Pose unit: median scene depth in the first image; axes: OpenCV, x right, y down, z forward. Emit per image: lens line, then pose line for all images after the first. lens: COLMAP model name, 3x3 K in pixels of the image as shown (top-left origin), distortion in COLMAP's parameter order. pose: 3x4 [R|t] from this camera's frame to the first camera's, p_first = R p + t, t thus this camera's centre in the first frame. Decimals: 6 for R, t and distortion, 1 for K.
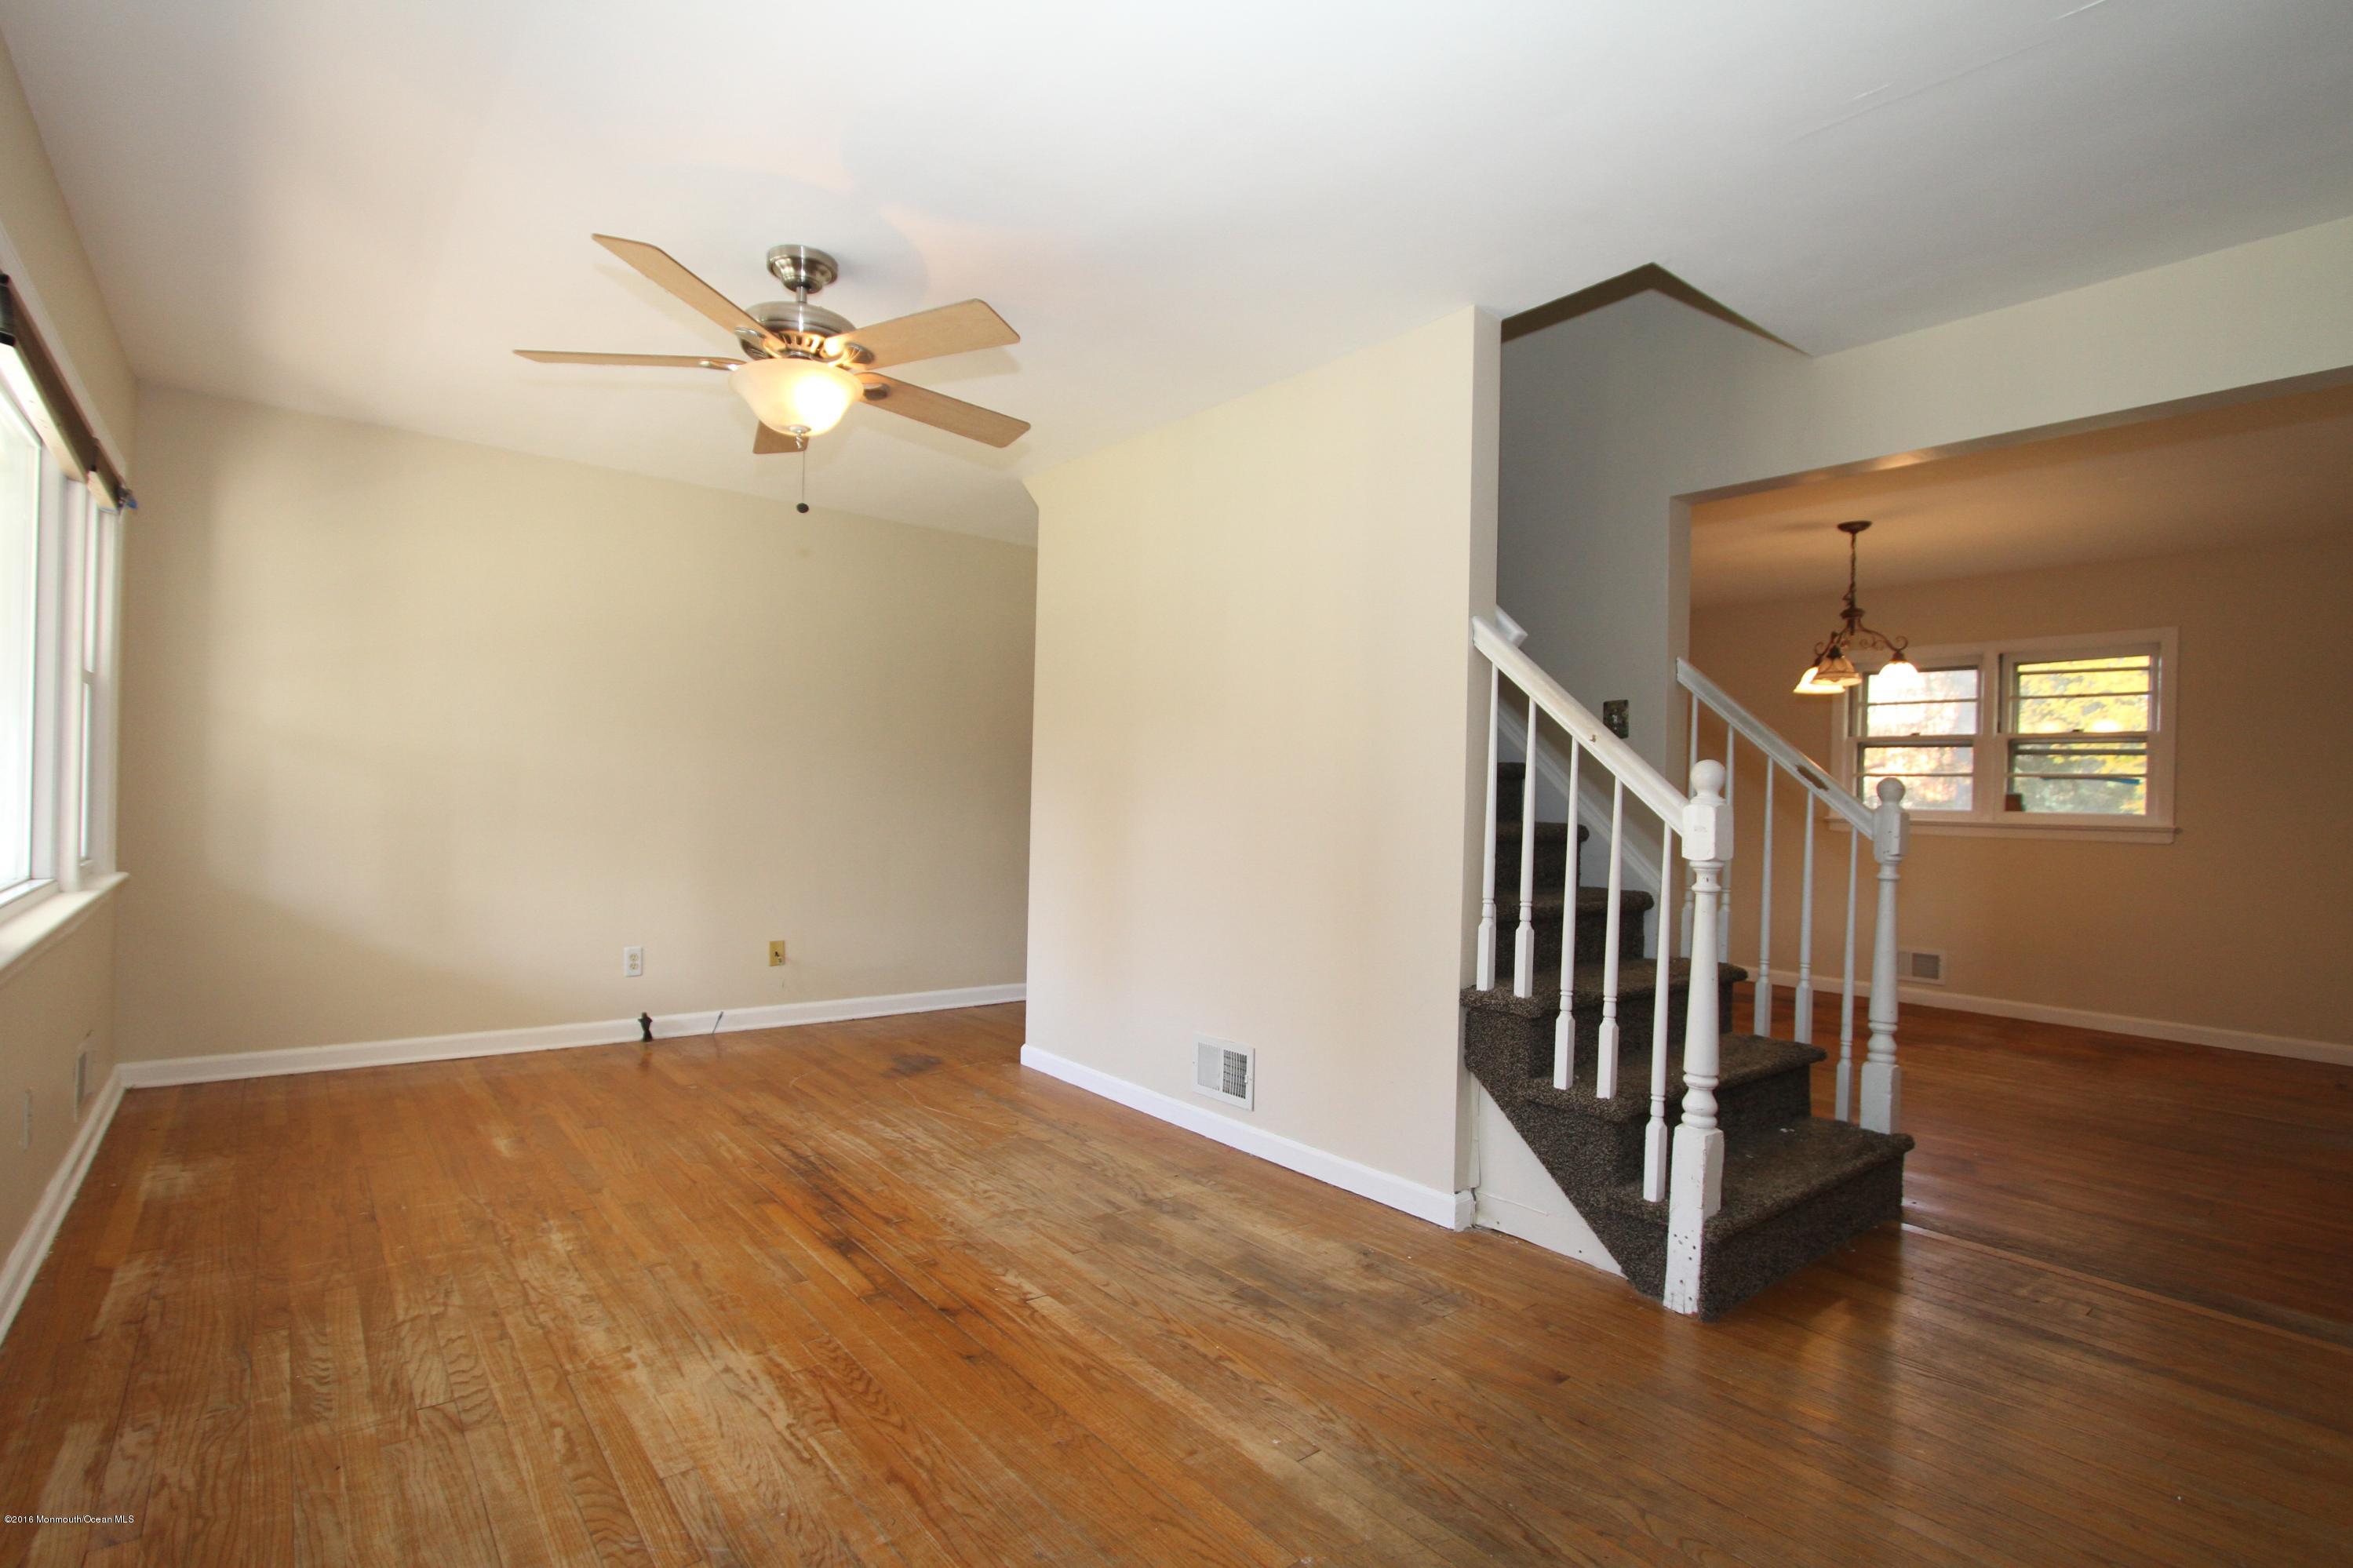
lens RADIAL K [[1118.5, 0, 1176.5], [0, 1118.5, 784.0], [0, 0, 1]] dist [-0.002570, -0.000517]
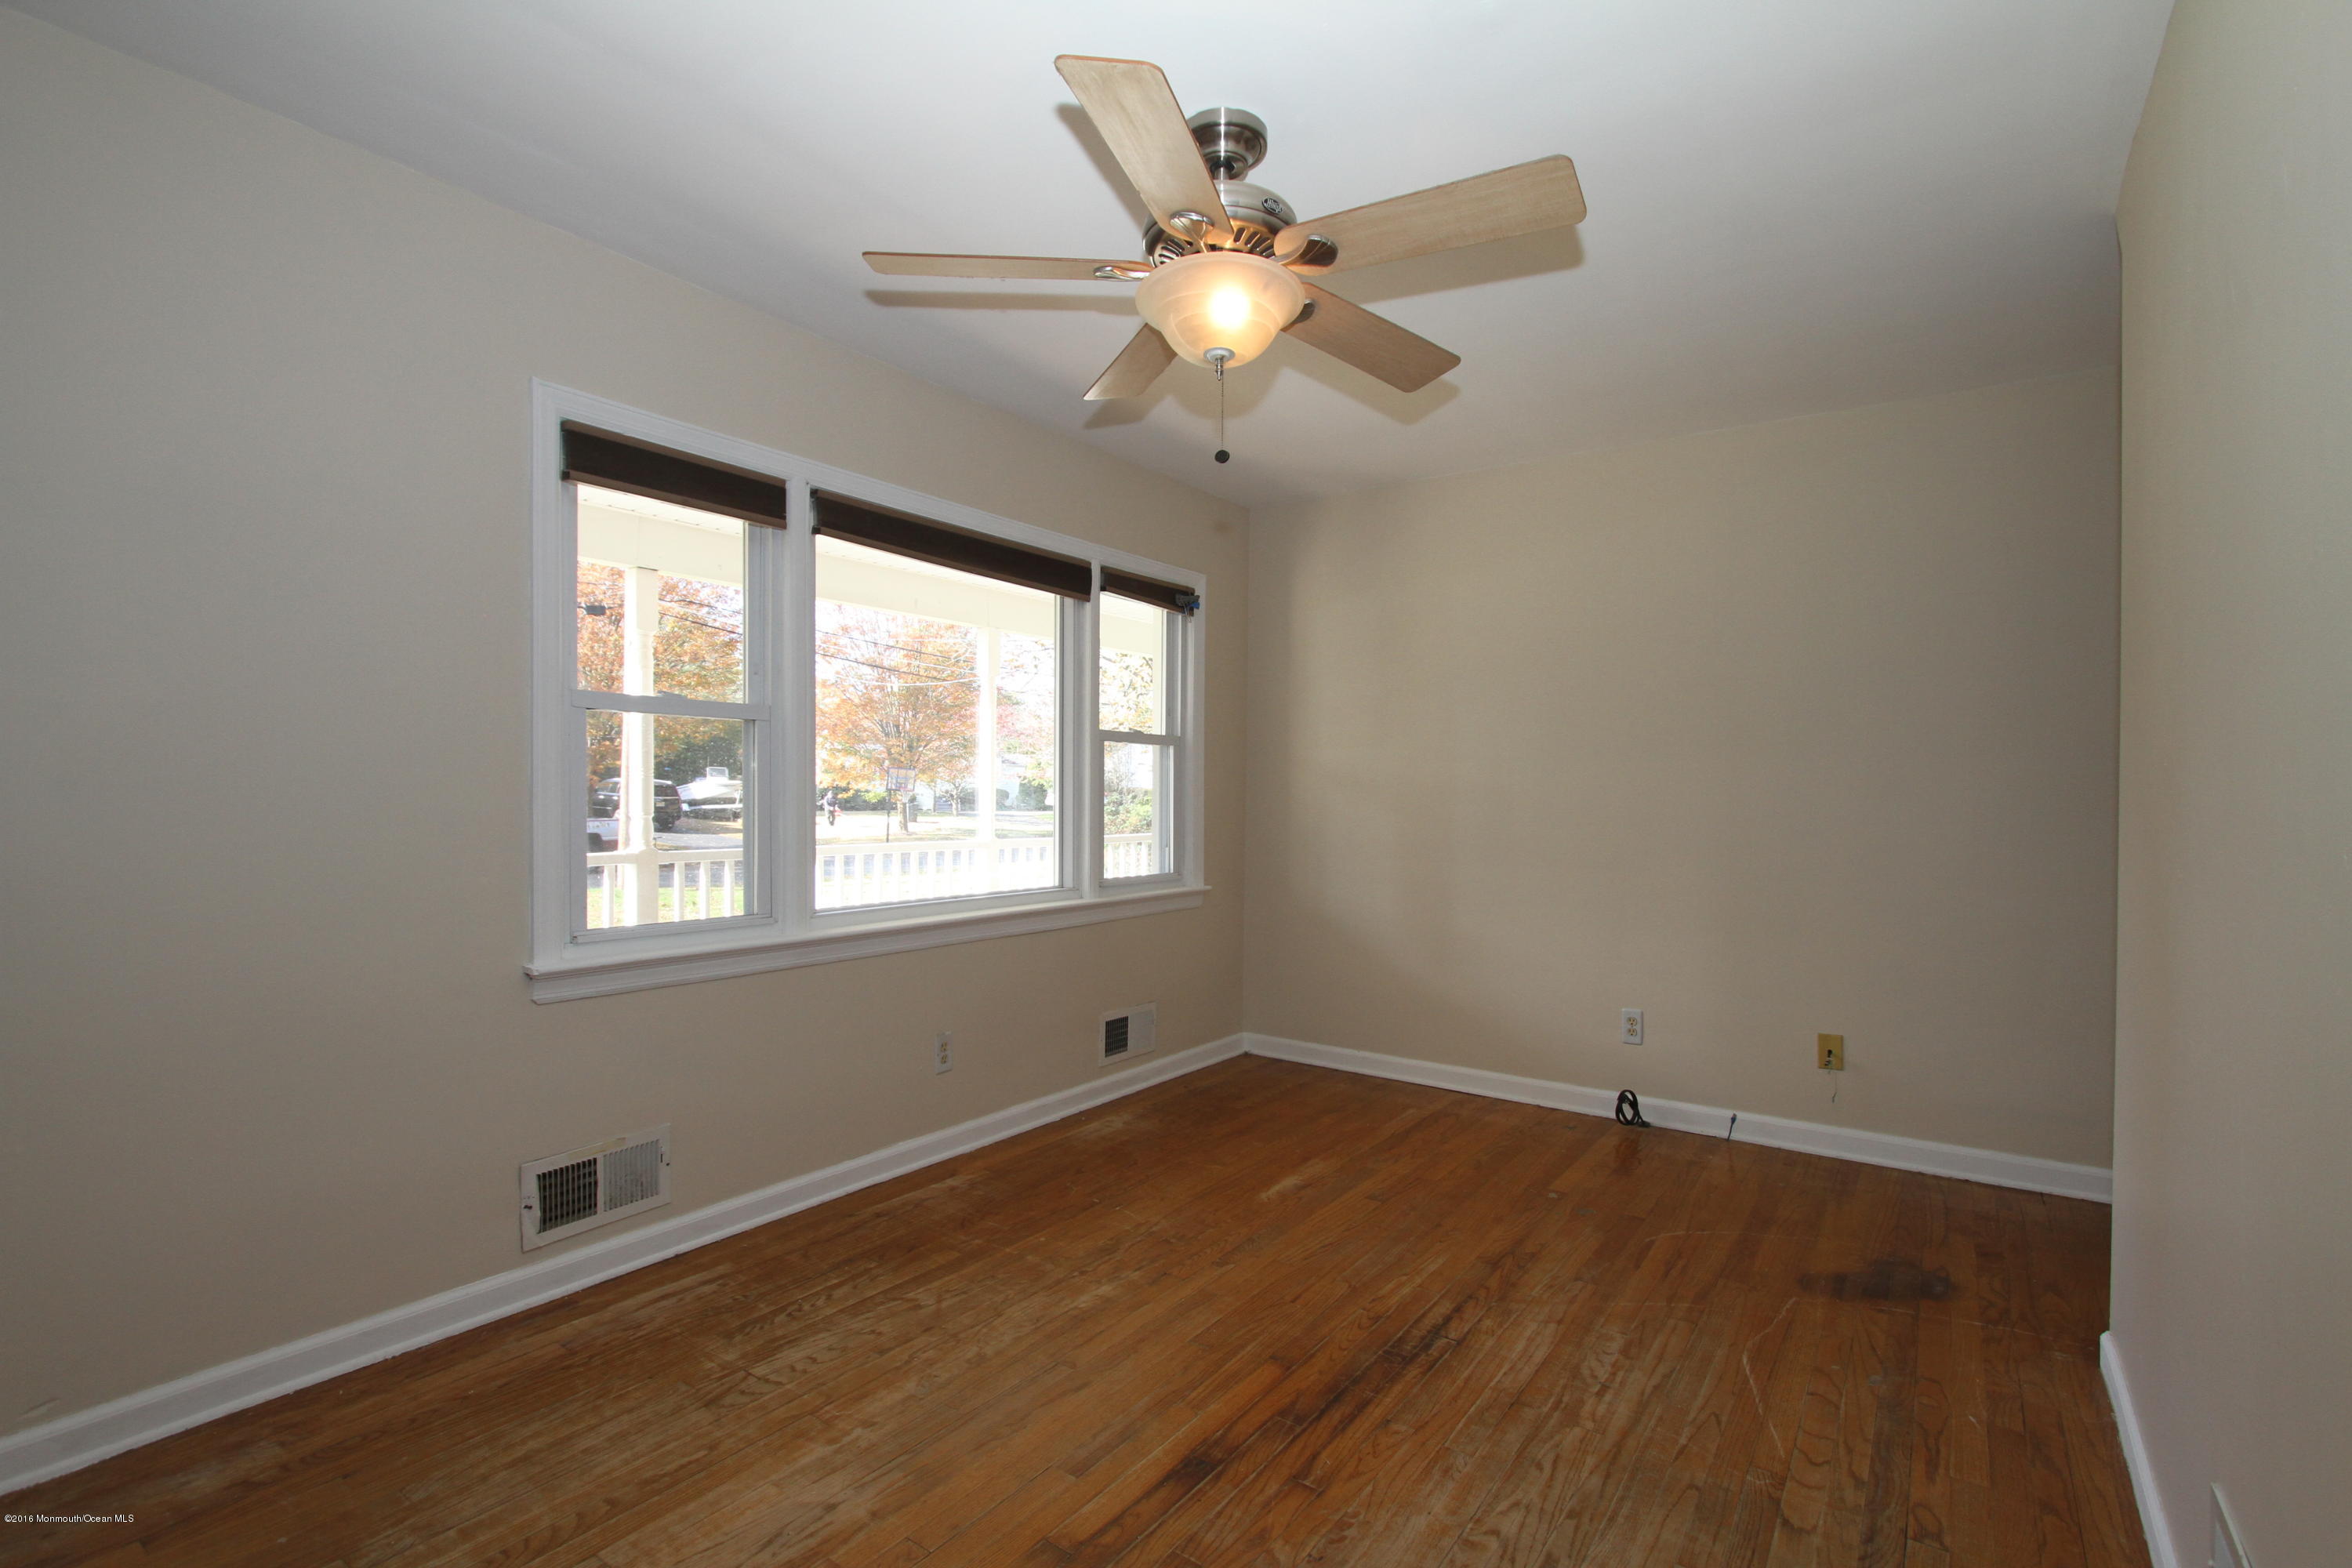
lens RADIAL K [[1089.9, 0, 1168.1], [0, 1089.9, 793.4], [0, 0, 1]] dist [-0.013336, 0.001502]
pose [[0.267778, -0.023990, -0.963182, 0.317141], [0.011731, 0.999697, -0.021638, -0.003606], [0.963409, -0.005505, 0.267978, 0.671385]]
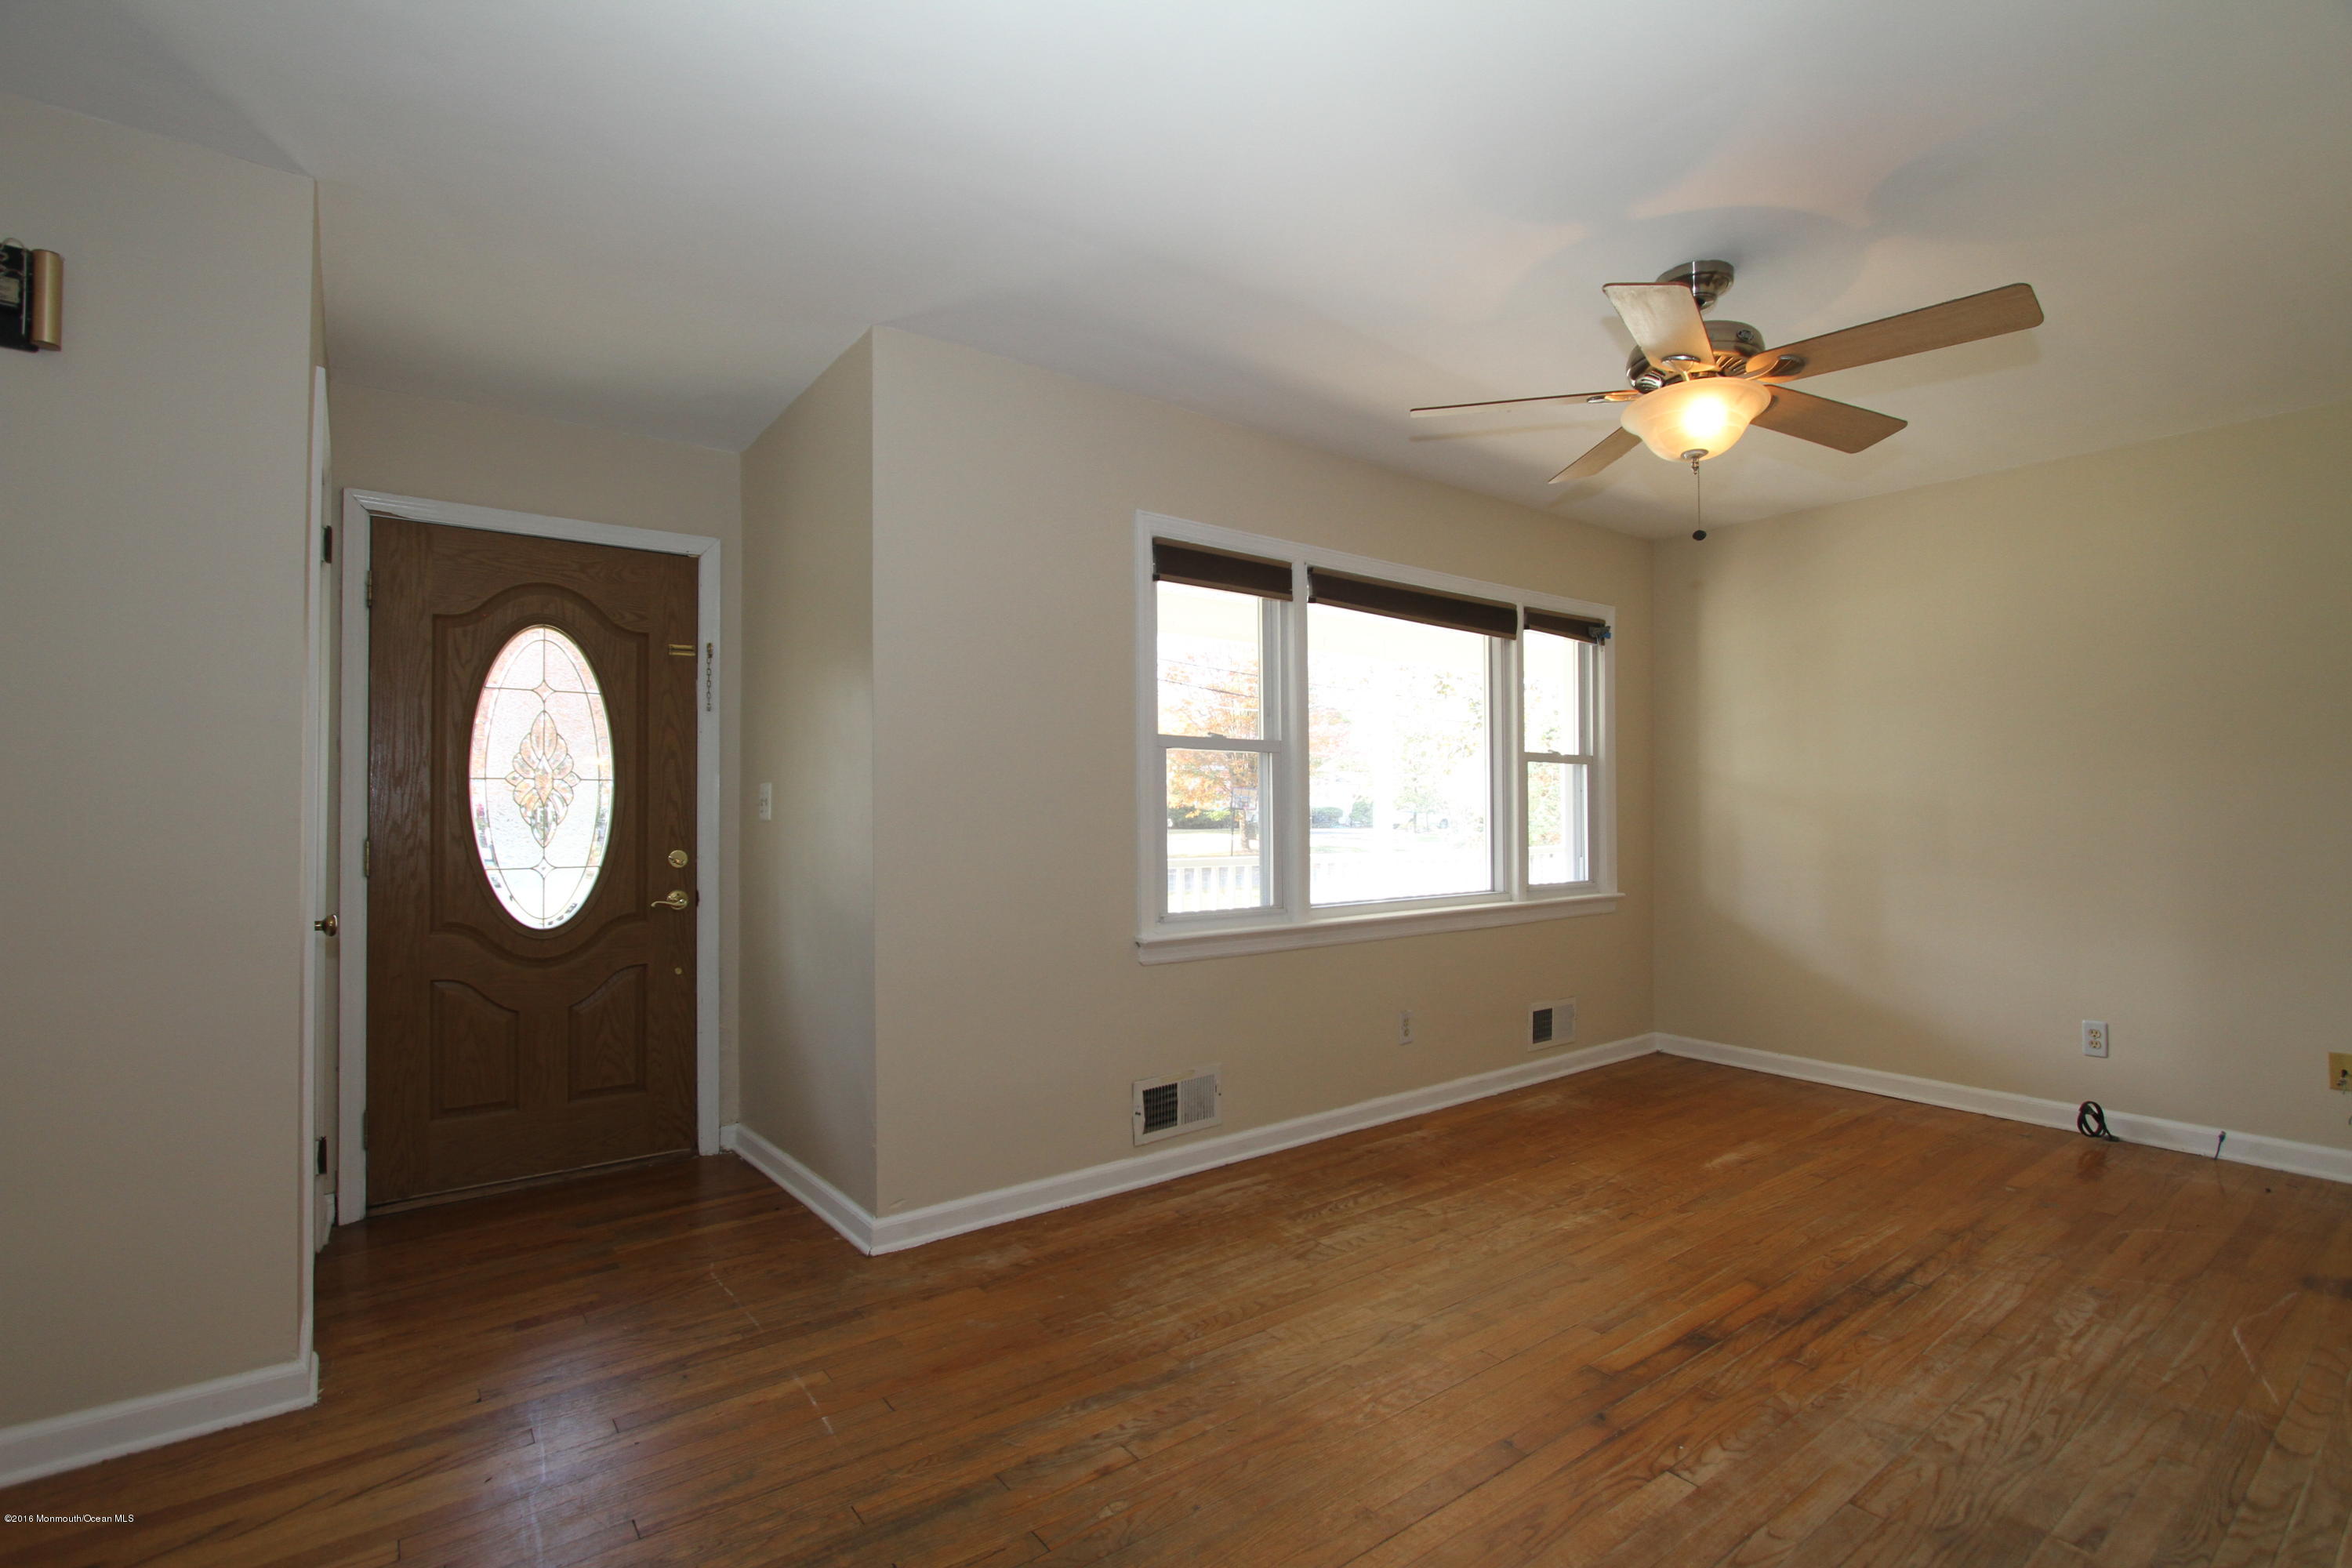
lens RADIAL K [[1089.9, 0, 1168.1], [0, 1089.9, 793.4], [0, 0, 1]] dist [-0.013336, 0.001502]
pose [[-0.024793, -0.041742, -0.998821, 0.508841], [0.013296, 0.999026, -0.042081, 0.002310], [0.999604, -0.014324, -0.024214, 0.503362]]
